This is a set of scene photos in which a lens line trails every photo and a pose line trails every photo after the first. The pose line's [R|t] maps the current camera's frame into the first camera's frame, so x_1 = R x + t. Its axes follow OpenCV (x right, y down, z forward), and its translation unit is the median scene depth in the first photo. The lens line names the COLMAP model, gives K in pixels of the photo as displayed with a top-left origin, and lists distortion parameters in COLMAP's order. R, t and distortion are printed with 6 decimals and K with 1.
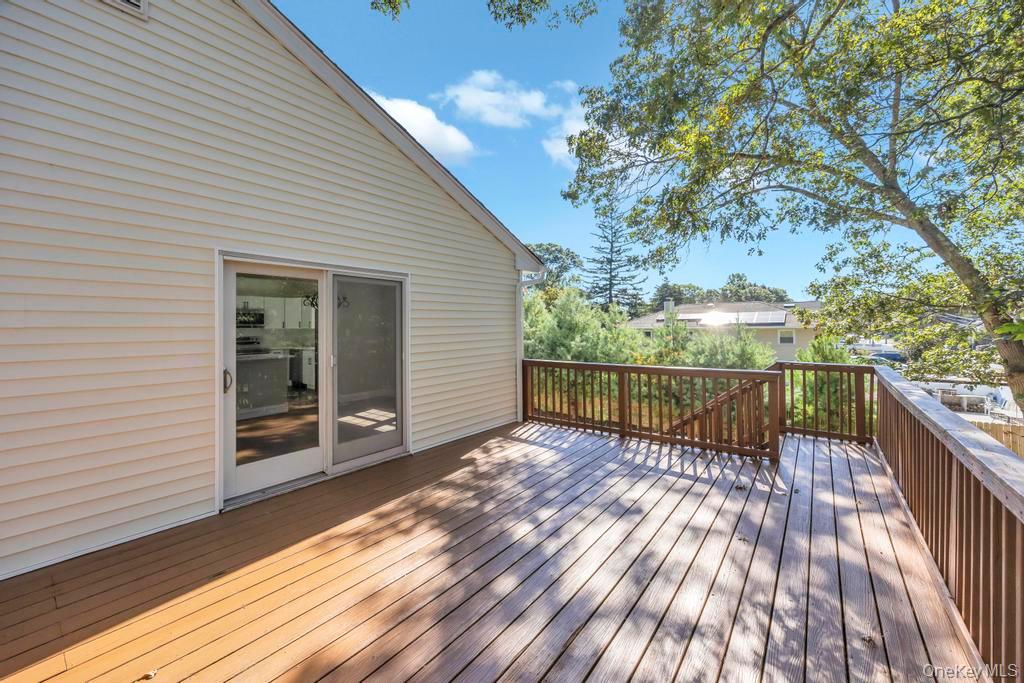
lens RADIAL K [[396.0, 0, 510.8], [0, 396.0, 326.2], [0, 0, 1]] dist [0.000044, 0.000020]
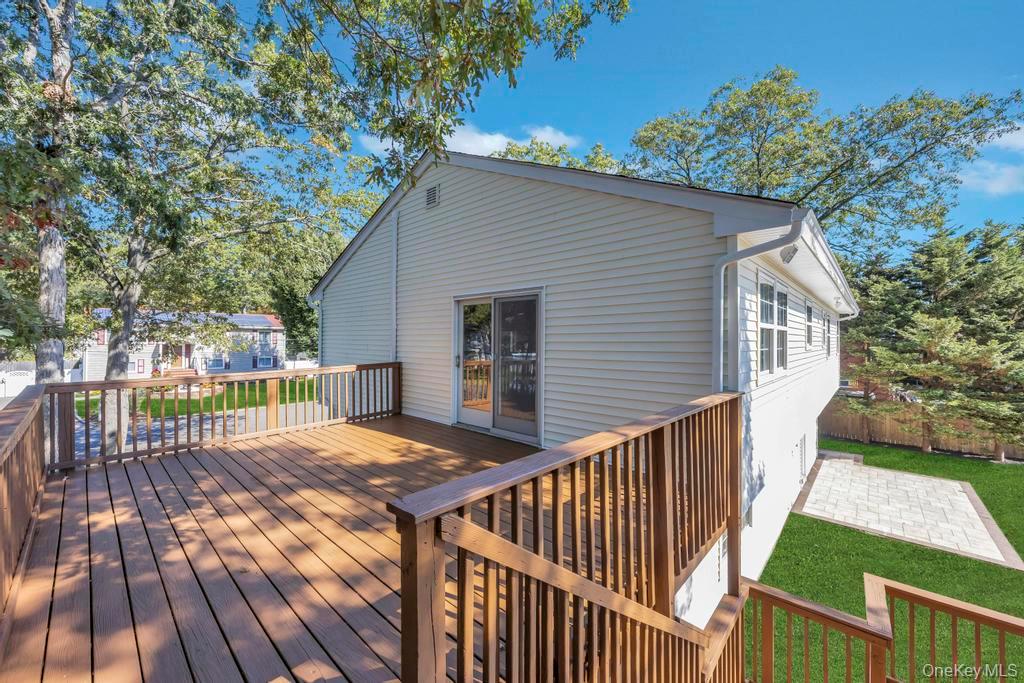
lens RADIAL K [[395.7, 0, 512.0], [0, 395.7, 341.5], [0, 0, 1]] dist [-0.000505, -0.000085]
pose [[-0.090329, 0.012442, -0.995834, 1.336603], [0.000445, 0.999922, 0.012452, 0.013021], [0.995912, 0.000681, -0.090327, 1.583257]]
